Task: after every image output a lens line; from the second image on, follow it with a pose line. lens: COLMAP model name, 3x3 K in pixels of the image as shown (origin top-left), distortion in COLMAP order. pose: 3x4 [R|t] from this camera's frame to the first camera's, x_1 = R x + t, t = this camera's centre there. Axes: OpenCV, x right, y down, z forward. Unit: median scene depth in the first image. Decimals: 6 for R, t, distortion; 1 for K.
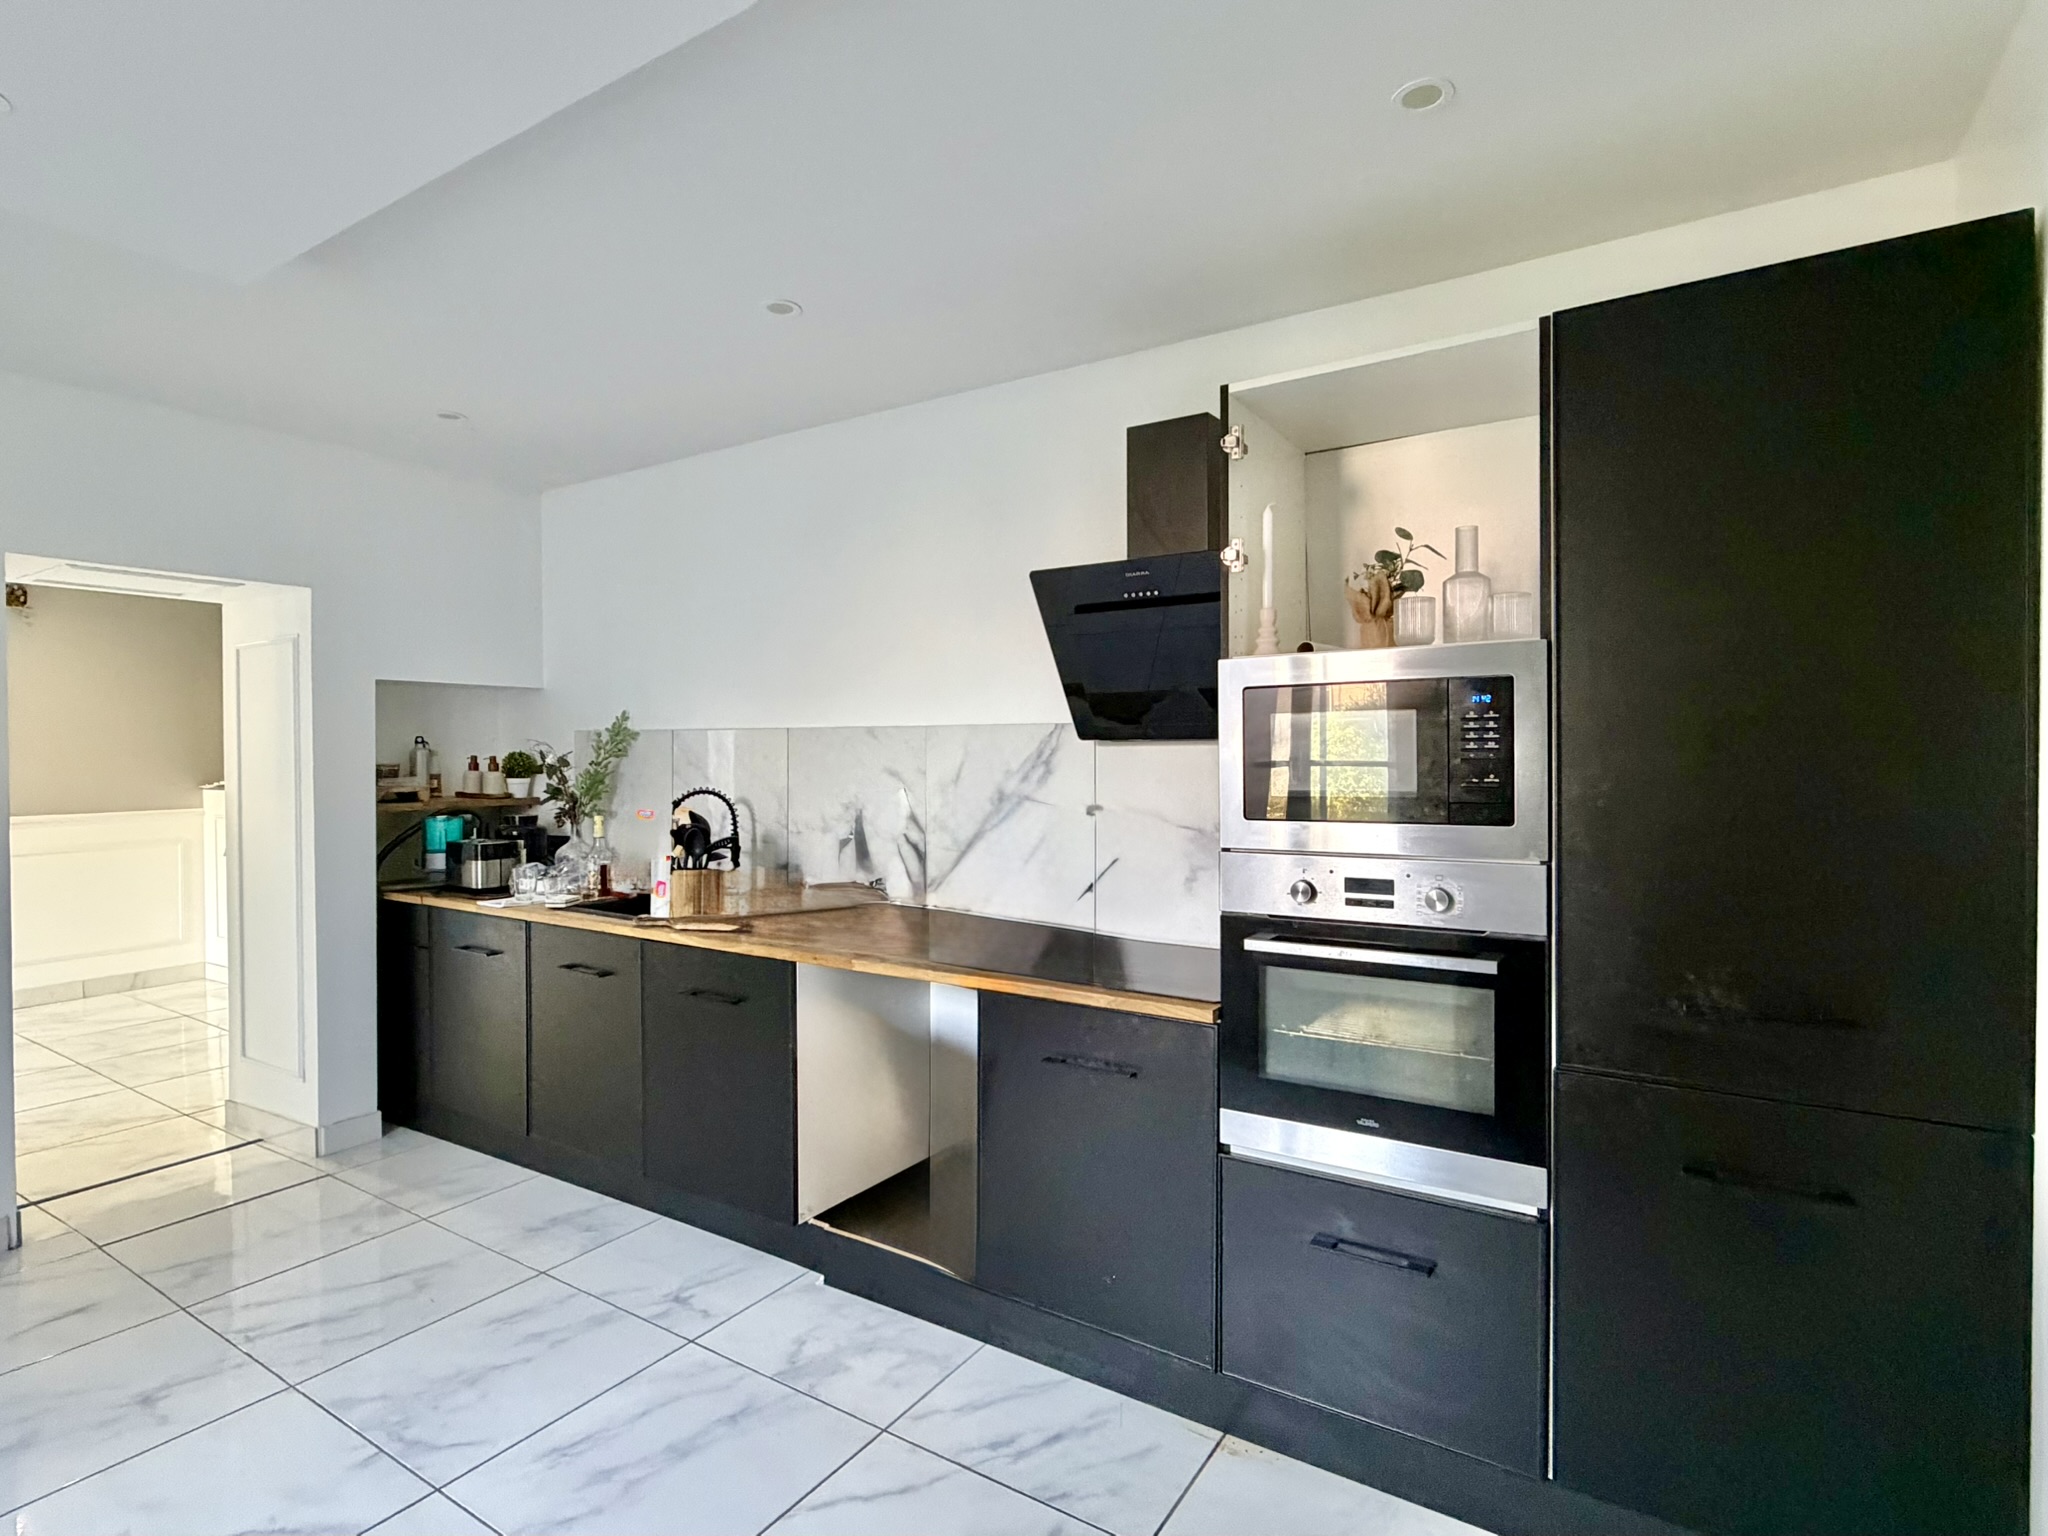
lens RADIAL K [[1025.1, 0, 1026.1], [0, 1025.1, 771.2], [0, 0, 1]] dist [-0.000628, 0.000031]
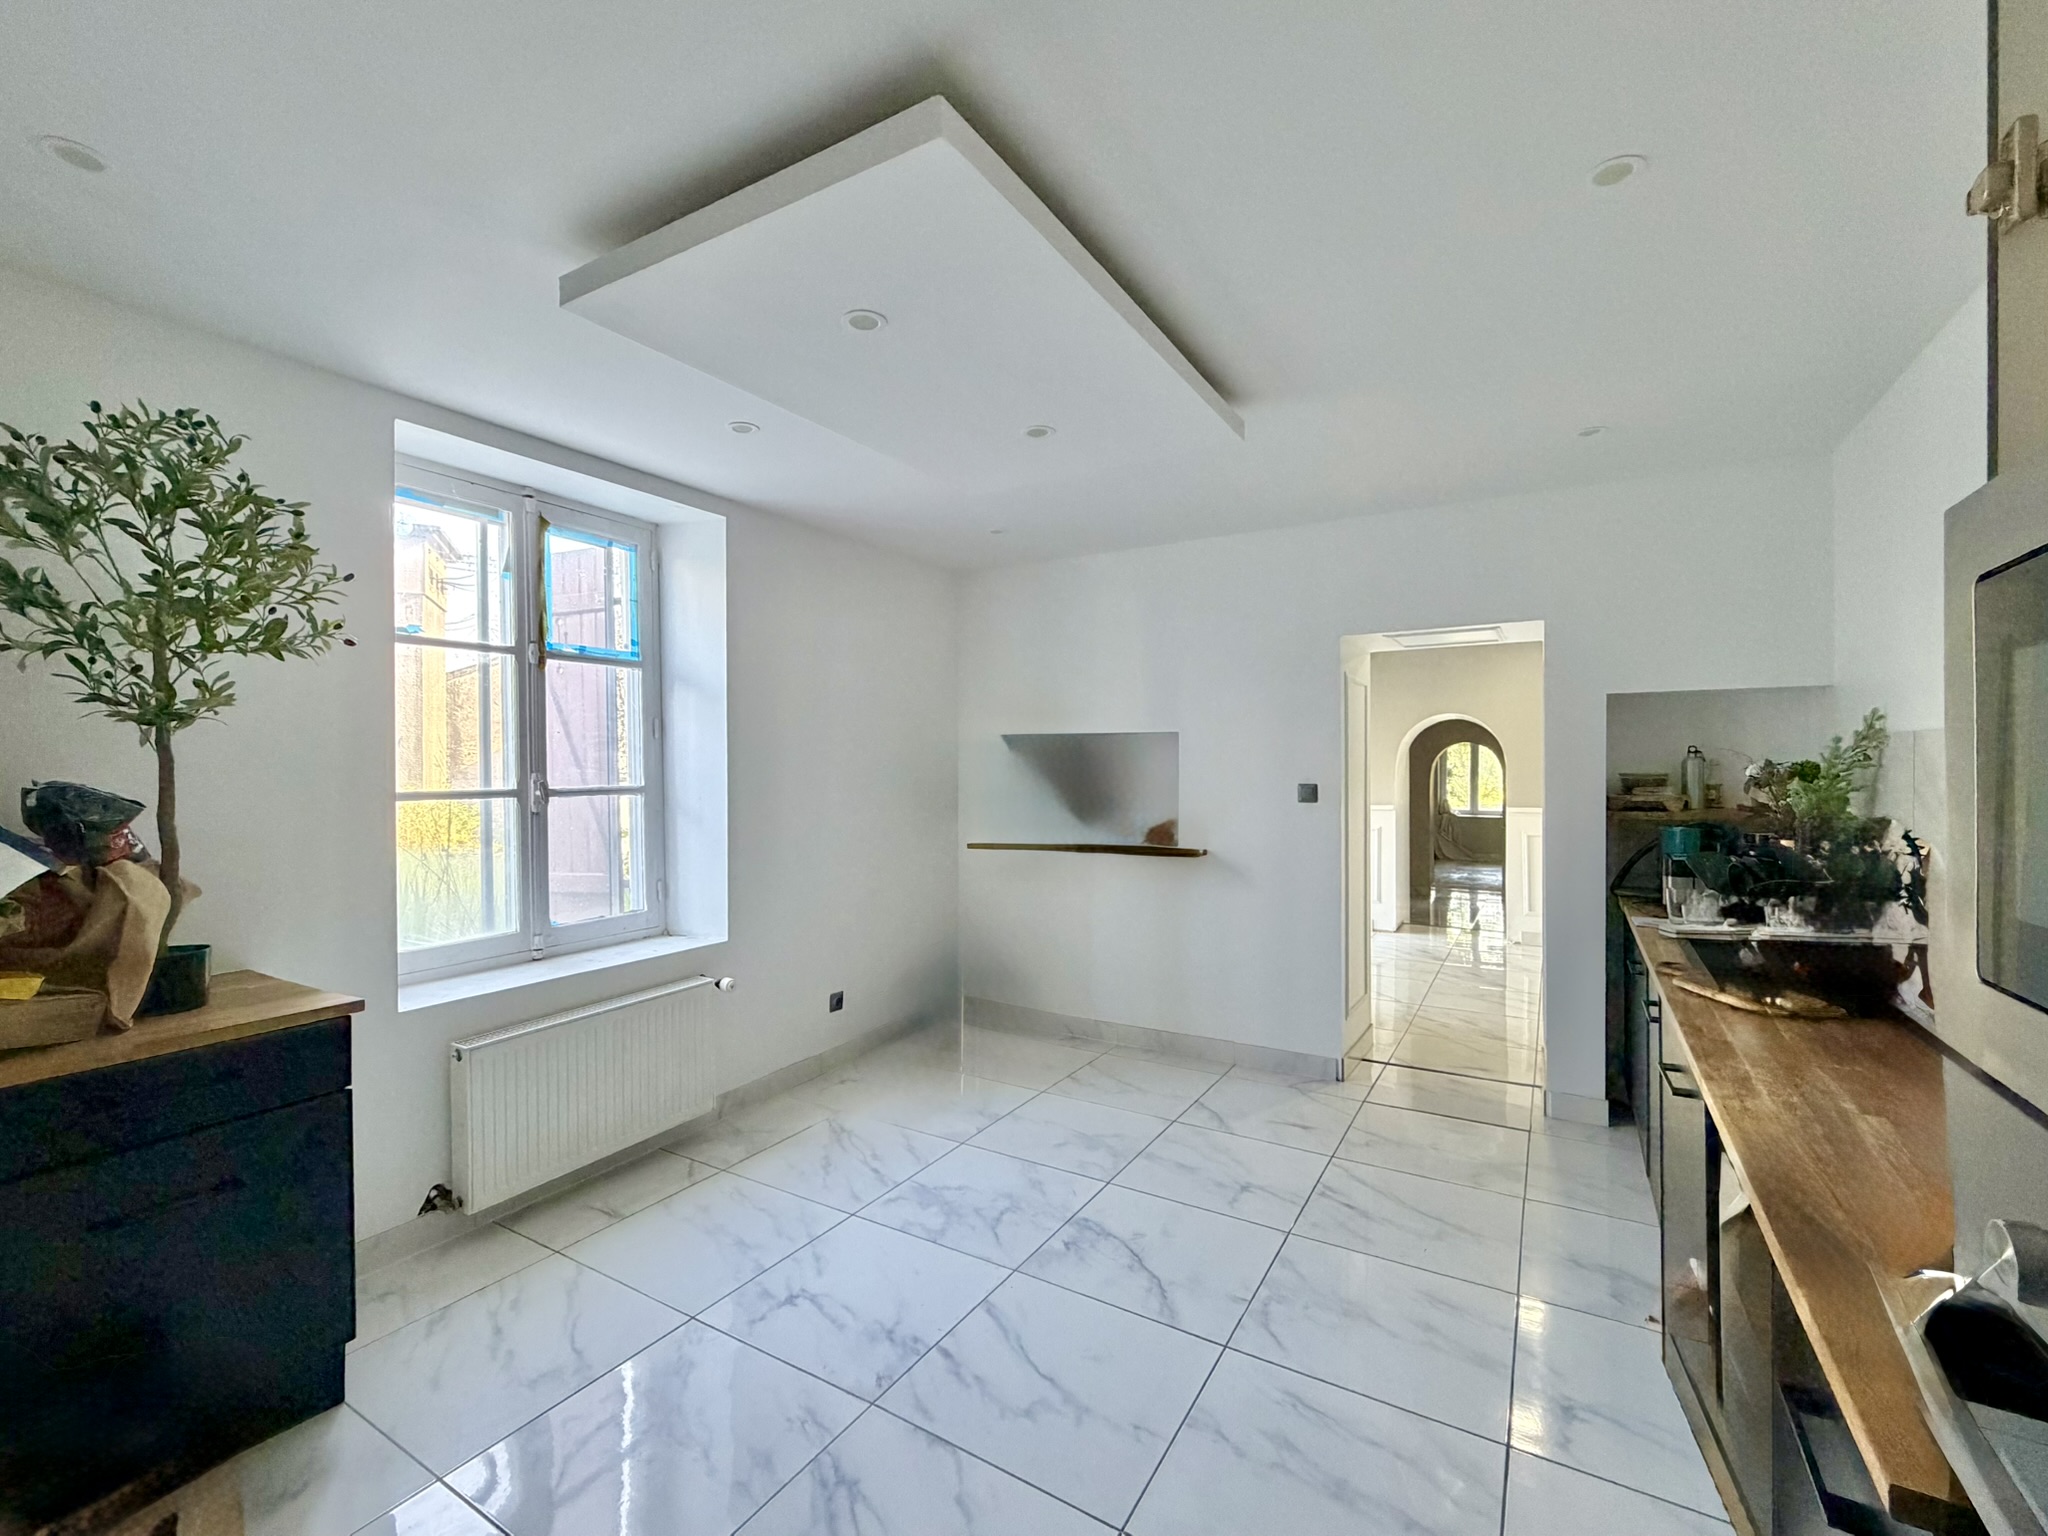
lens RADIAL K [[885.2, 0, 1029.6], [0, 885.2, 762.8], [0, 0, 1]] dist [0.001831, 0.000131]
pose [[0.034202, 0.002198, -0.999413, 0.303349], [-0.015840, 0.999873, 0.001657, -0.011125], [0.999289, 0.015774, 0.034232, 0.420020]]
